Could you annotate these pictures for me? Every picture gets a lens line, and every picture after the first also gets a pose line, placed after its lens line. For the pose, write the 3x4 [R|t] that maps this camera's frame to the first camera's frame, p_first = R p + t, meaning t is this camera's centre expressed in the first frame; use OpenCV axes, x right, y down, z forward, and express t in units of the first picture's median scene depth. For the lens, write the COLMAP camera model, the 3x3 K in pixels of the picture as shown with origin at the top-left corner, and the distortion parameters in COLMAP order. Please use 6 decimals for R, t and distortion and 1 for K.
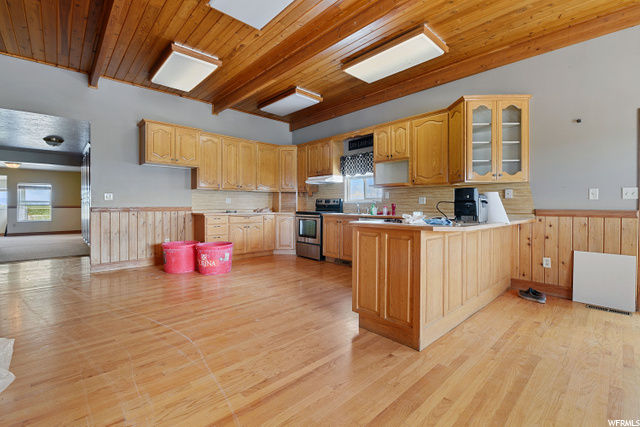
lens RADIAL K [[282.1, 0, 319.1], [0, 282.1, 209.9], [0, 0, 1]] dist [-0.000989, 0.000448]
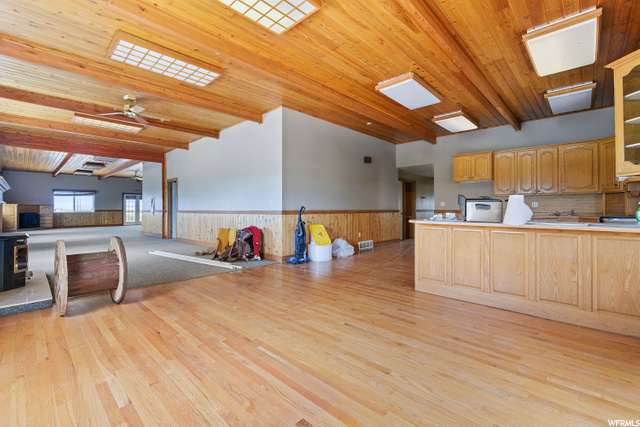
lens RADIAL K [[282.1, 0, 318.2], [0, 282.1, 208.8], [0, 0, 1]] dist [-0.000989, 0.000448]
pose [[0.062469, -0.001214, -0.998046, 0.947206], [-0.009879, 0.999950, -0.001835, -0.004568], [0.997998, 0.009974, 0.062454, 0.122986]]
